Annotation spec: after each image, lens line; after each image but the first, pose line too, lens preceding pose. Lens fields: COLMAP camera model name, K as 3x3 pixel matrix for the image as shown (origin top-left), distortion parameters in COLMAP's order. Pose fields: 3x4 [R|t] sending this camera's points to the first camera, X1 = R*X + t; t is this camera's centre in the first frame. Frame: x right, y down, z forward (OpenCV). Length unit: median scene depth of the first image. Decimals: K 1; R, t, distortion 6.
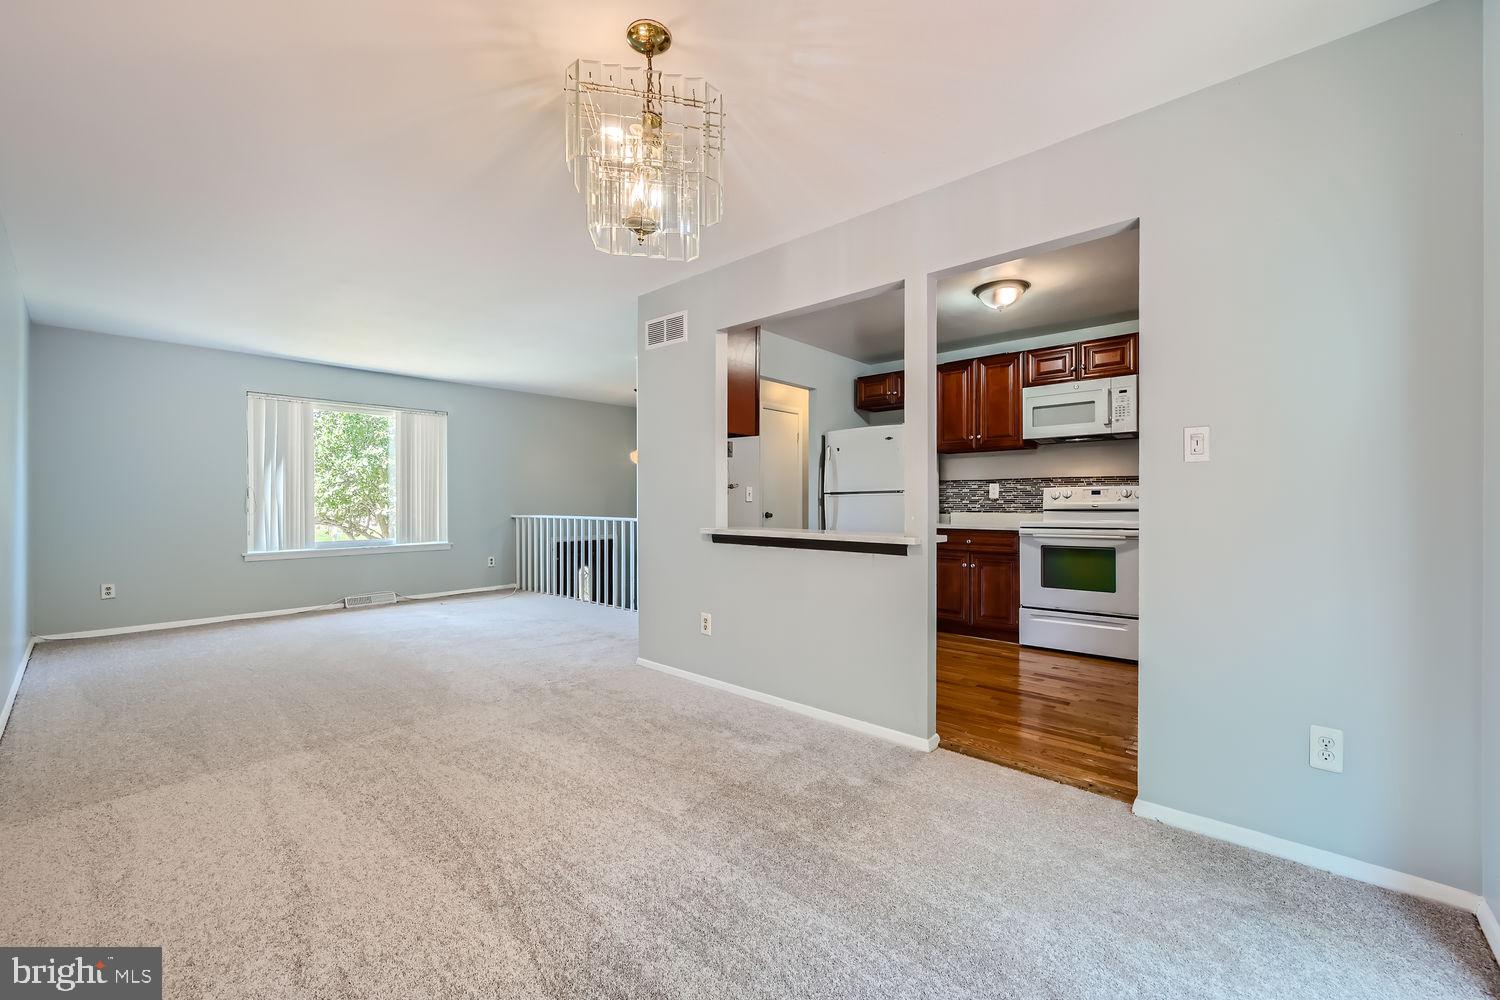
lens RADIAL K [[599.0, 0, 749.4], [0, 599.0, 501.1], [0, 0, 1]] dist [-0.001396, 0.000208]
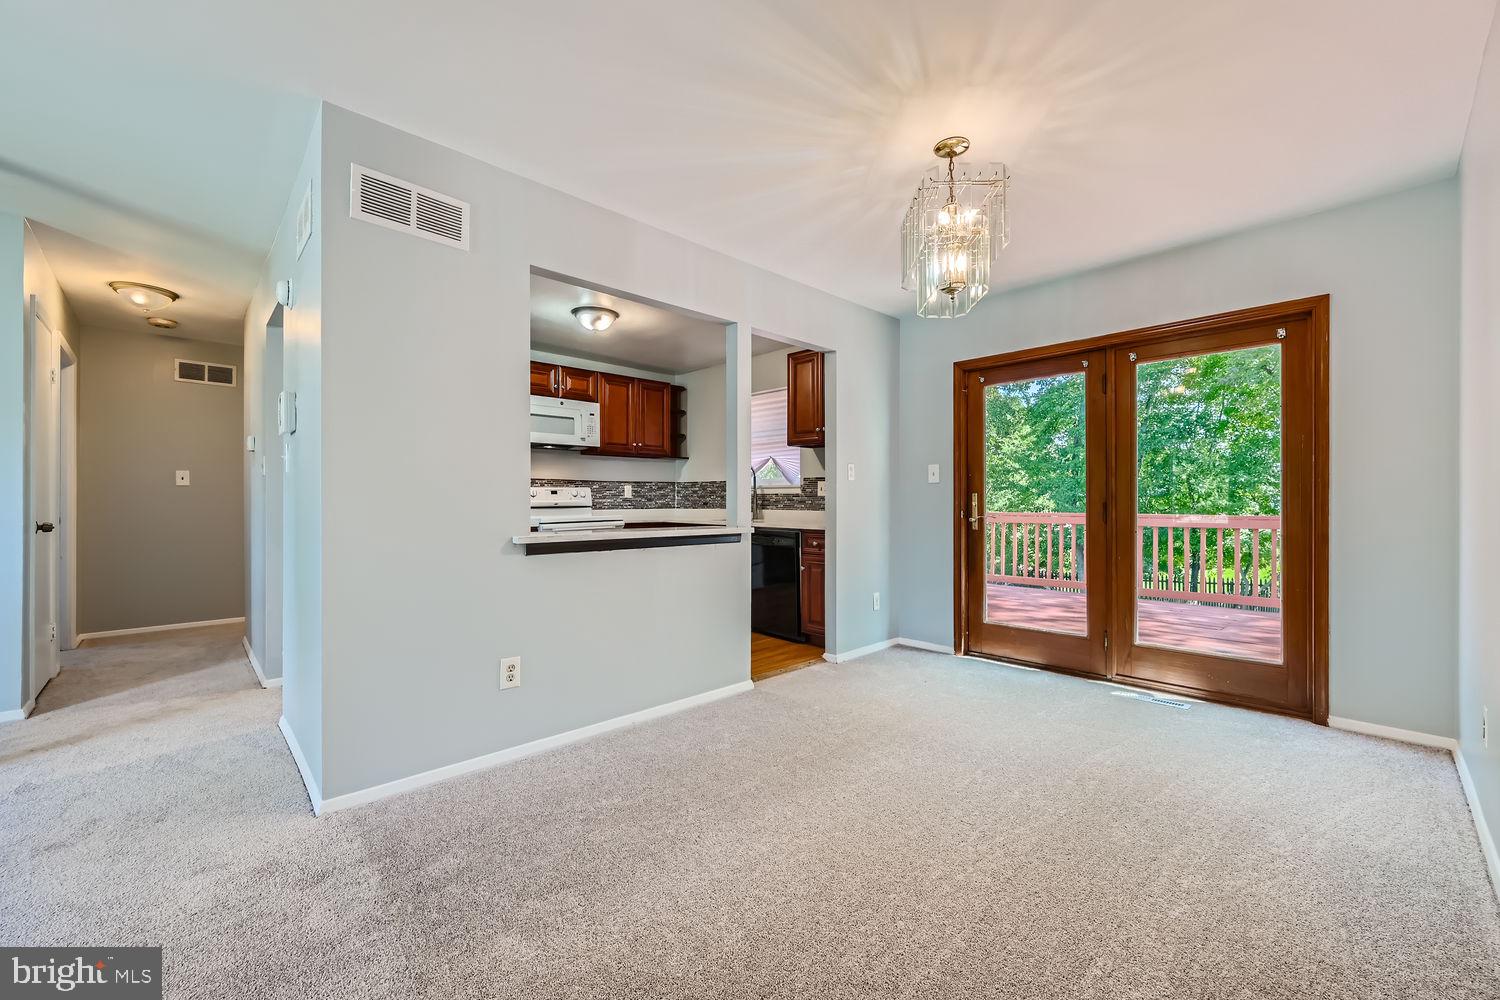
lens RADIAL K [[594.8, 0, 749.2], [0, 594.8, 505.6], [0, 0, 1]] dist [-0.001168, -0.000116]
pose [[0.077419, -0.009215, 0.996956, -0.547855], [0.001615, 0.999957, 0.009117, 0.001749], [-0.996997, 0.000904, 0.077431, 0.488710]]
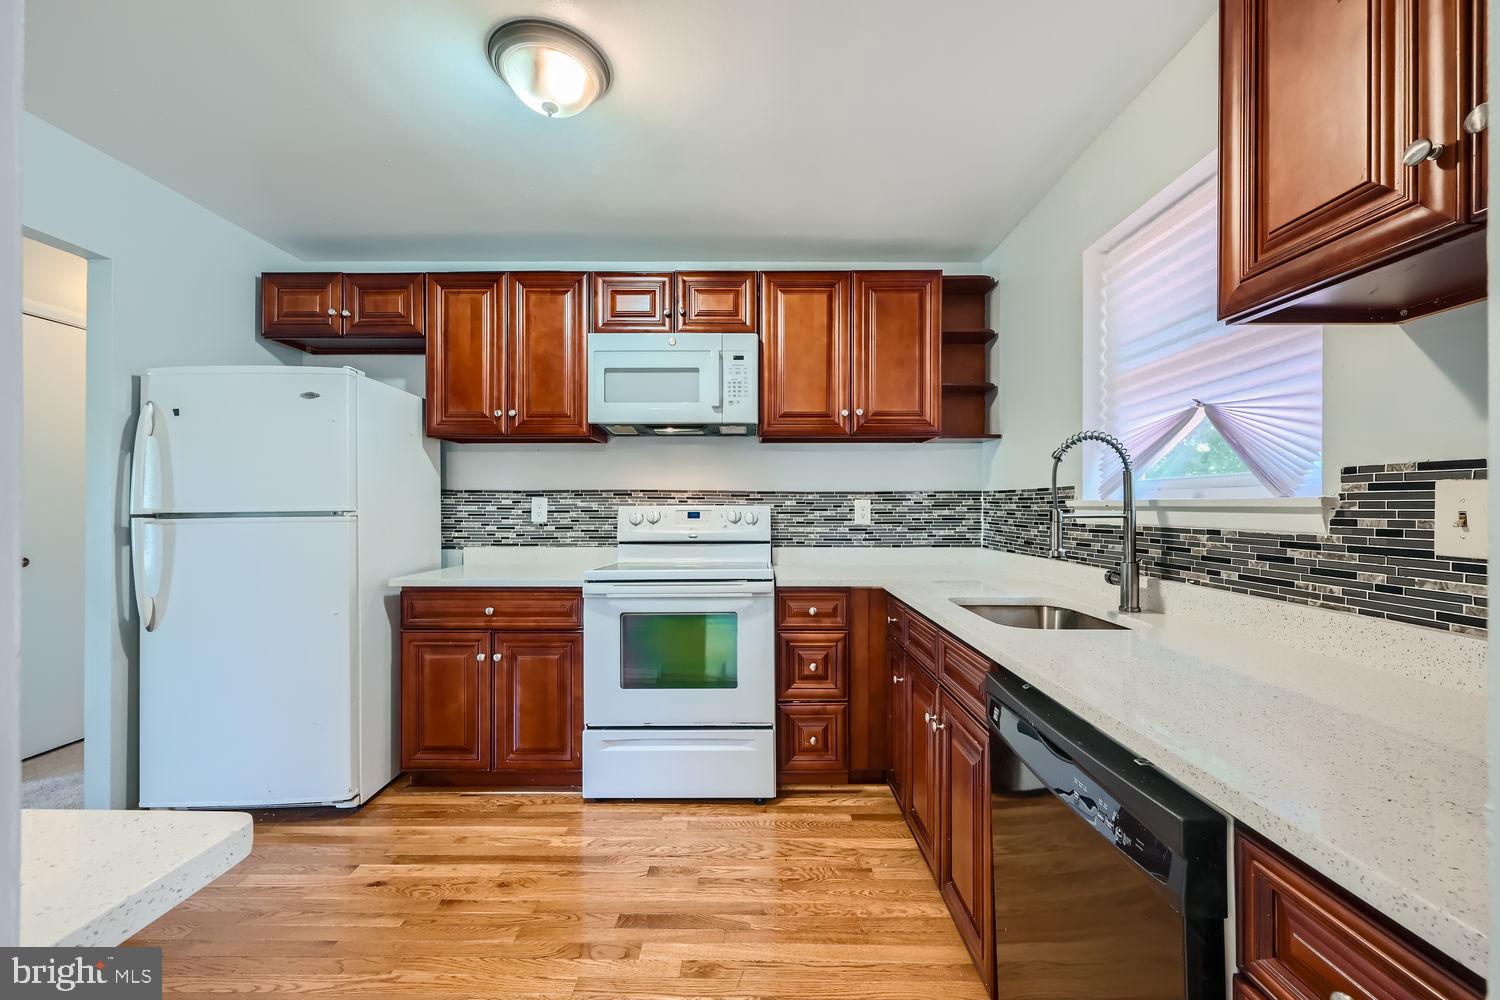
lens RADIAL K [[594.8, 0, 749.2], [0, 594.8, 505.6], [0, 0, 1]] dist [-0.001168, -0.000116]
pose [[0.752016, 0.003705, 0.659135, 0.189889], [-0.002375, 0.999993, -0.002911, -0.021498], [-0.659141, 0.000624, 0.752019, 0.451440]]
